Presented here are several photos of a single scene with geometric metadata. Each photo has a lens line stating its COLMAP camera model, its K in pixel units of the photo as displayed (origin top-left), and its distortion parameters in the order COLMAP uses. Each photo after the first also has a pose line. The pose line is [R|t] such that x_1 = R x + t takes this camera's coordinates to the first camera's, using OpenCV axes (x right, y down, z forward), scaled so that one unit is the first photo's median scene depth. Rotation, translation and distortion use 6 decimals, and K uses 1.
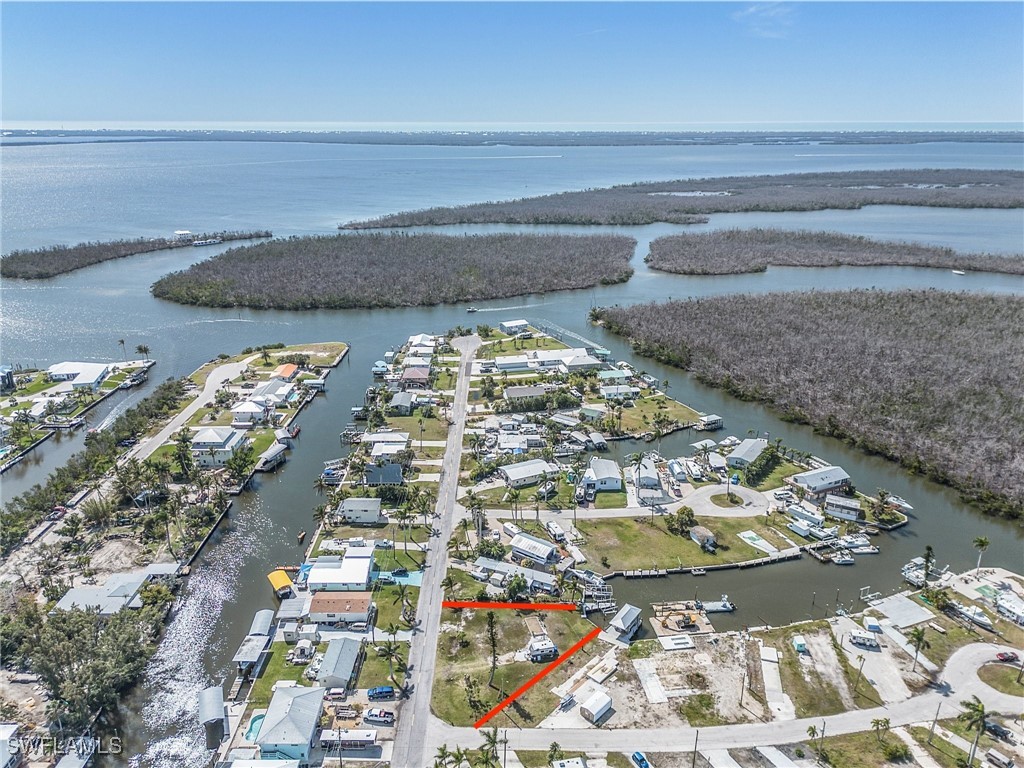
lens RADIAL K [[725.0, 0, 509.8], [0, 725.0, 382.7], [0, 0, 1]] dist [0.046834, -0.007449]
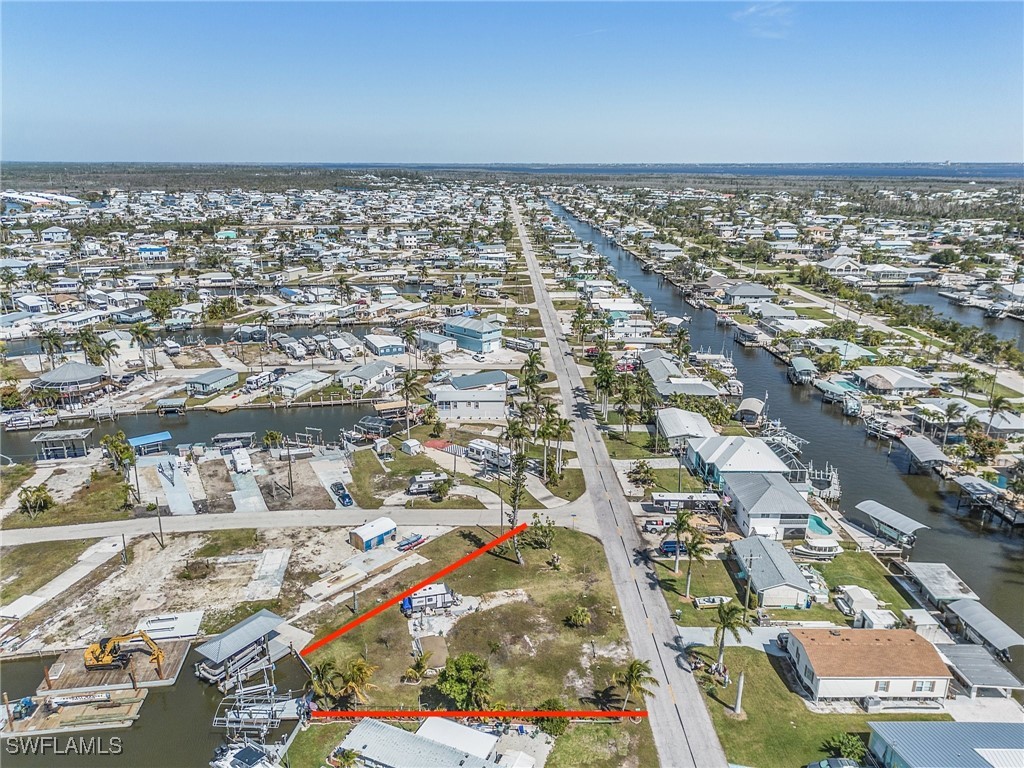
lens RADIAL K [[736.7, 0, 490.1], [0, 736.7, 384.3], [0, 0, 1]] dist [0.034158, -0.009327]
pose [[-0.999598, -0.022719, 0.016963, -0.005505], [-0.008140, 0.803044, 0.595864, -0.083981], [-0.027159, 0.595487, -0.802906, 1.083962]]
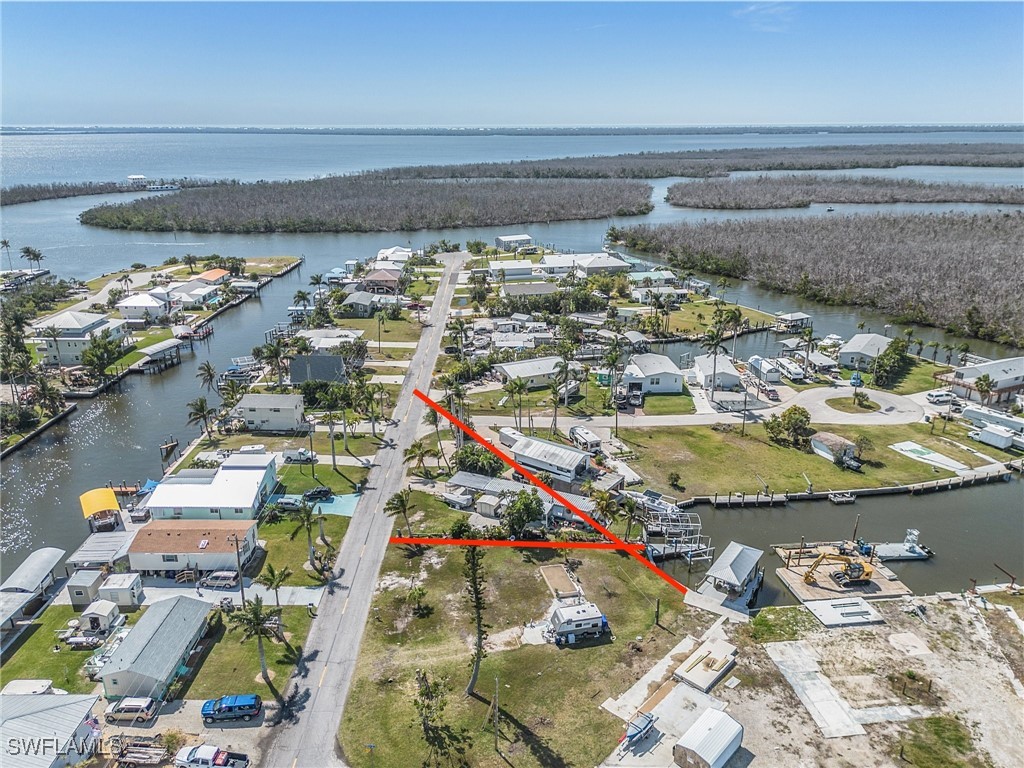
lens RADIAL K [[736.7, 0, 490.1], [0, 736.7, 384.3], [0, 0, 1]] dist [0.034158, -0.009327]
pose [[0.999720, -0.002595, -0.023518, -0.002263], [0.002548, 0.999995, -0.002019, 0.163696], [0.023523, 0.001959, 0.999721, 0.396134]]
